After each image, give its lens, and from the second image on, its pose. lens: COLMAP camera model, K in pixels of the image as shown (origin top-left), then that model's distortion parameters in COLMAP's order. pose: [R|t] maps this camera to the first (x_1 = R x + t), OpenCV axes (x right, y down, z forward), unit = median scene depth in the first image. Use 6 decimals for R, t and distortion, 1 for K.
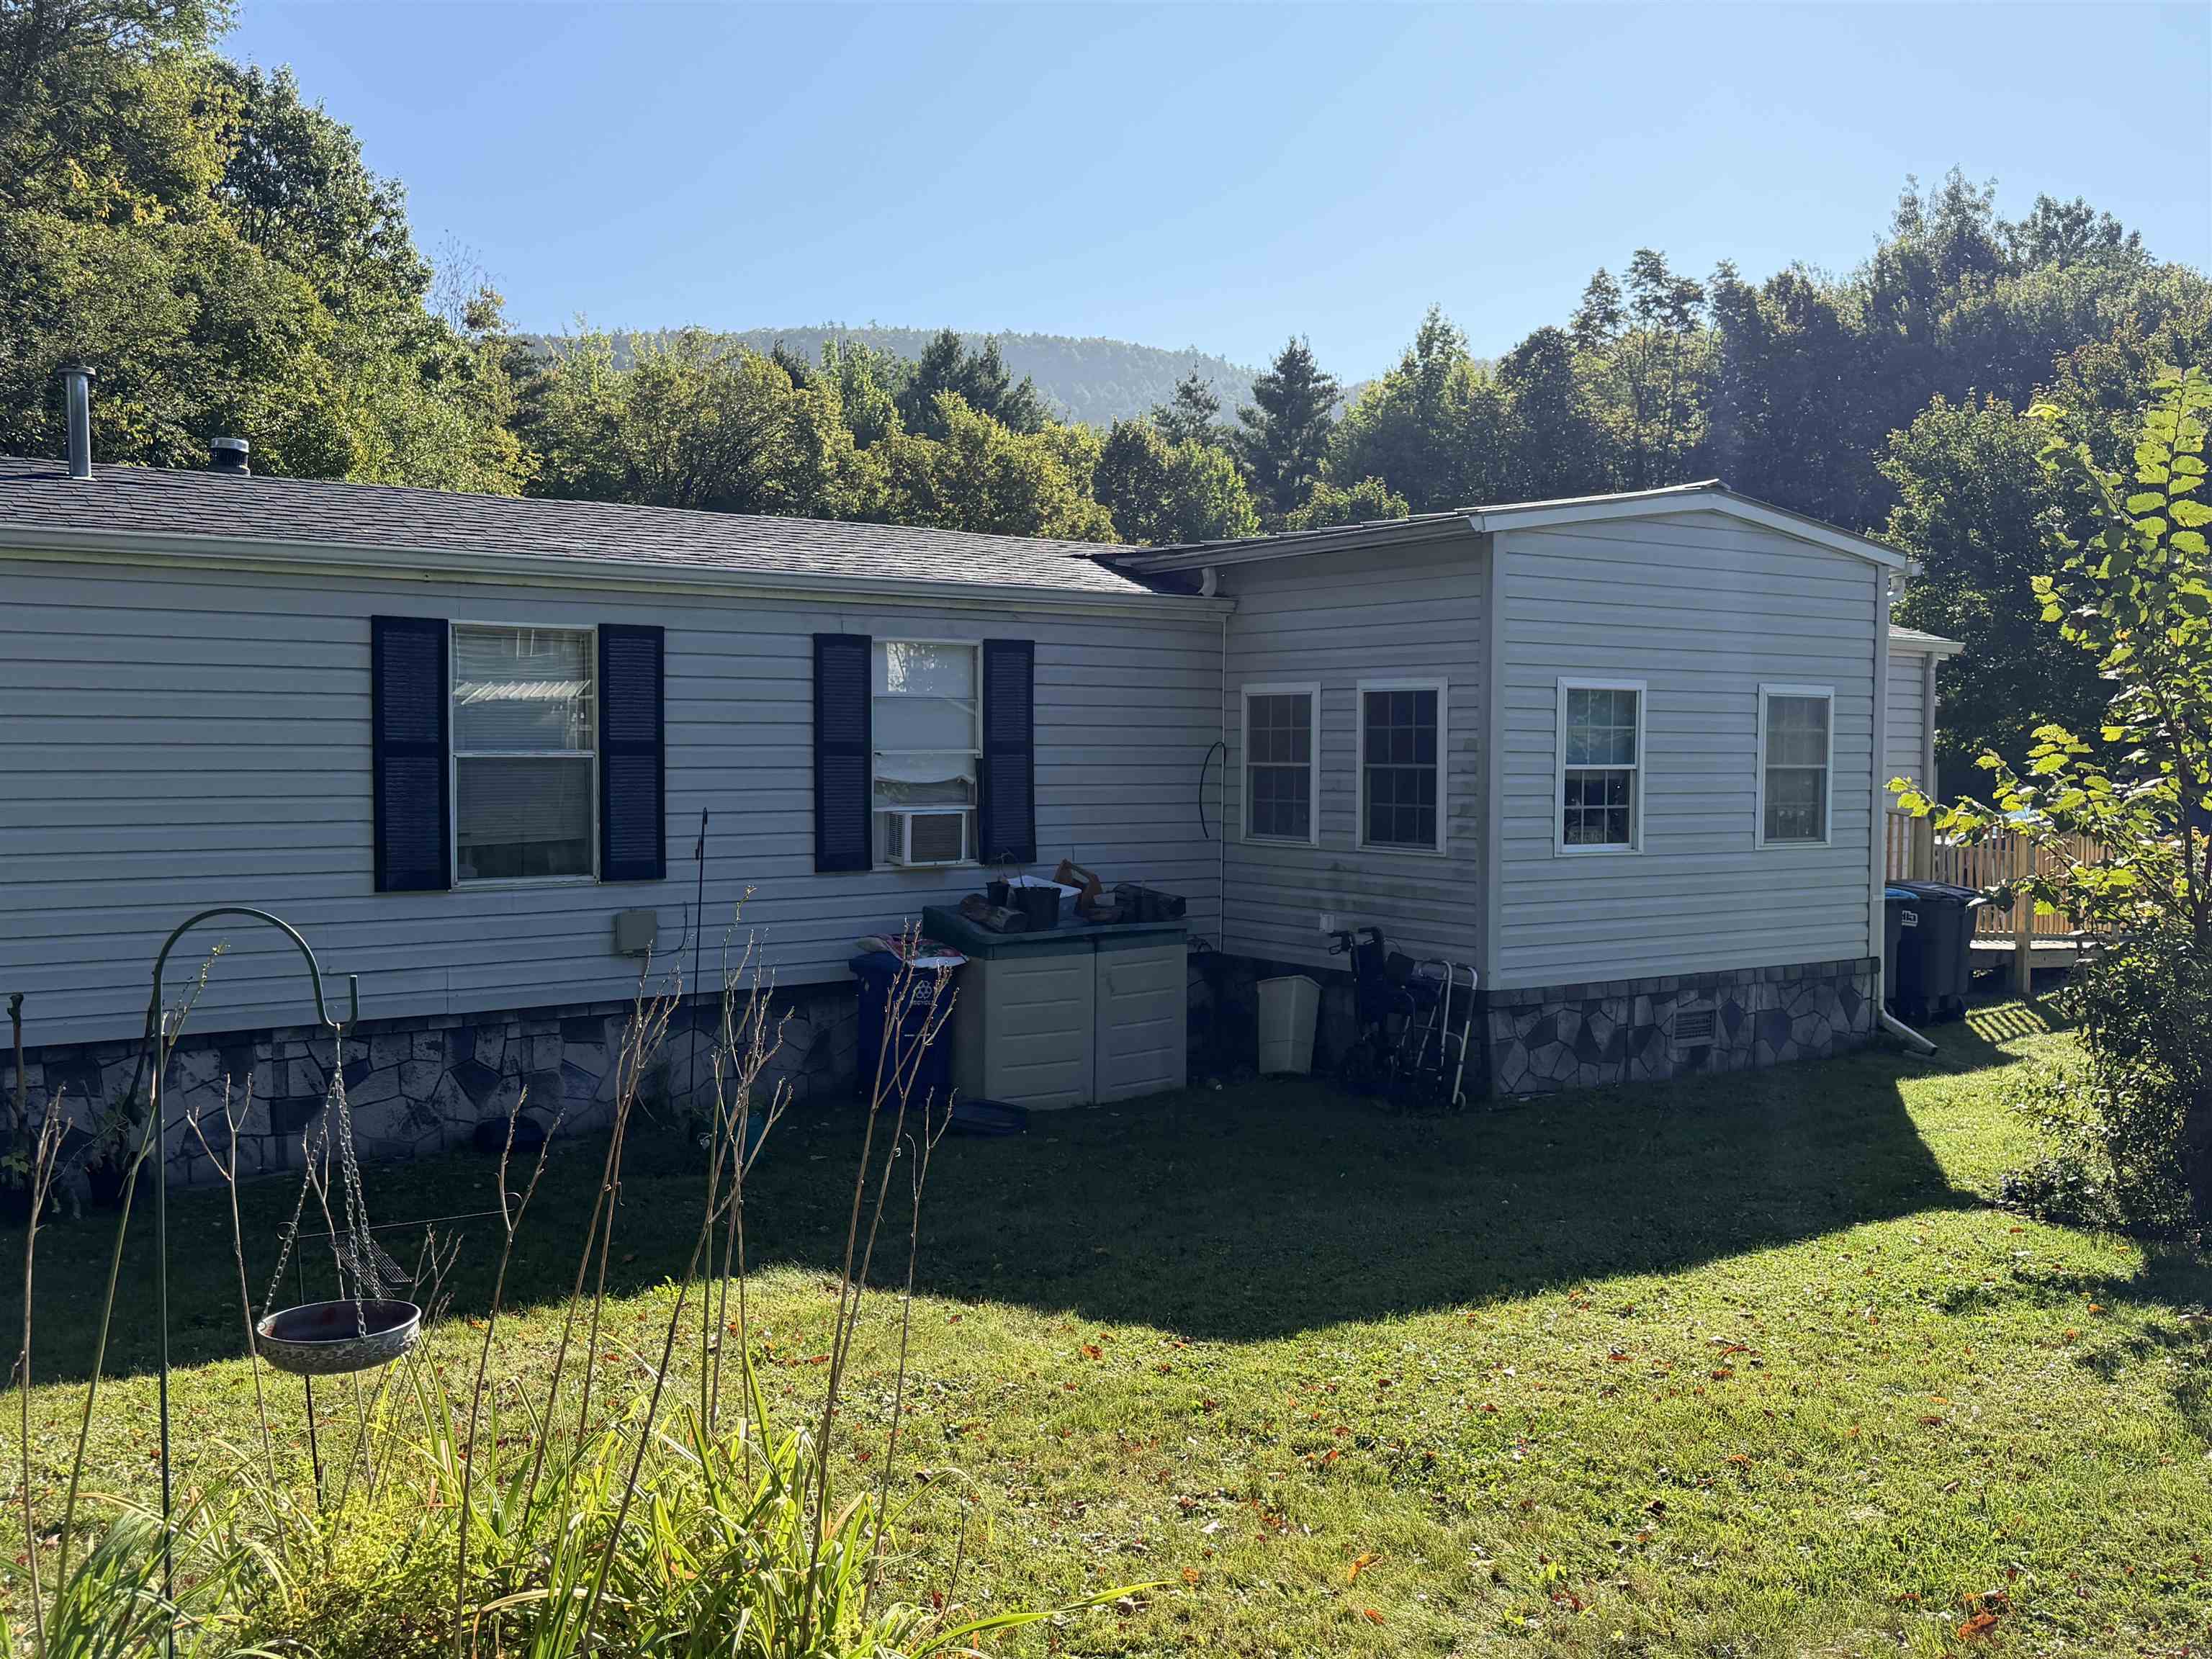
lens RADIAL K [[2012.9, 0, 1095.3], [0, 2012.9, 838.6], [0, 0, 1]] dist [0.153683, -0.327651]
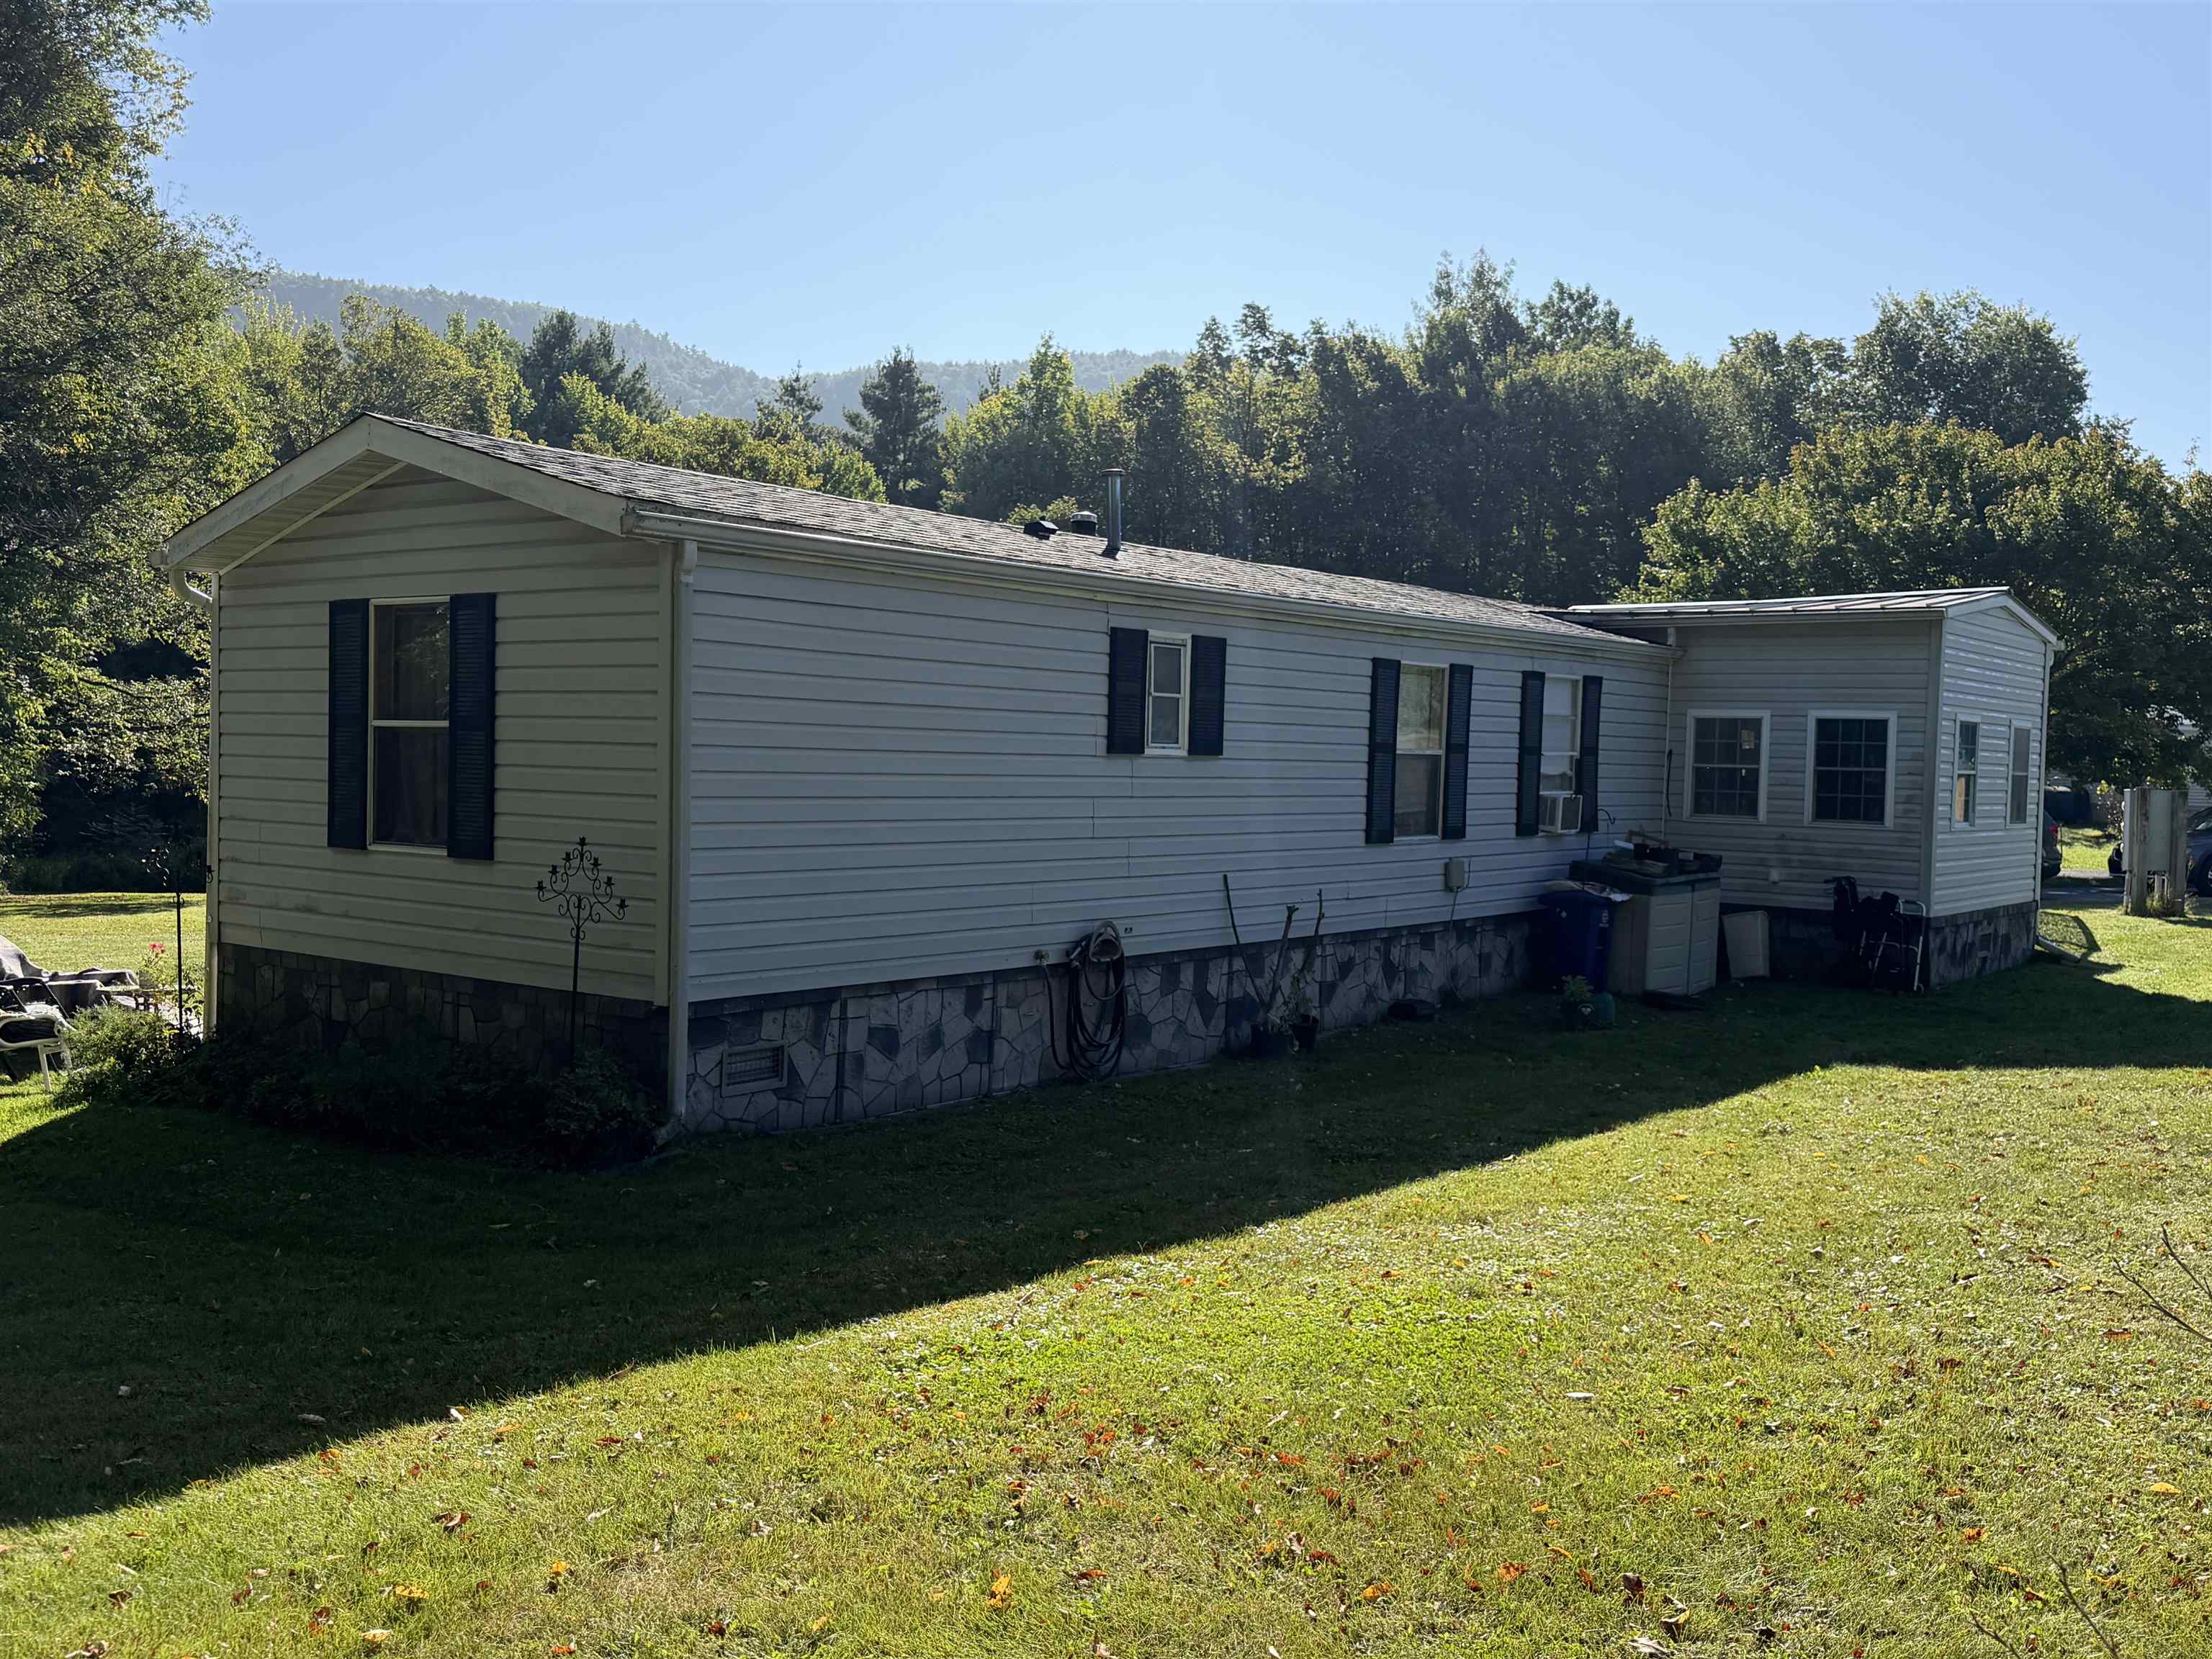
lens RADIAL K [[2012.9, 0, 1095.3], [0, 2012.9, 838.6], [0, 0, 1]] dist [0.153683, -0.327651]
pose [[0.959957, 0.010070, 0.279968, -0.820032], [-0.011240, 0.999934, 0.002574, 0.017956], [-0.279923, -0.005618, 0.960006, -0.302913]]
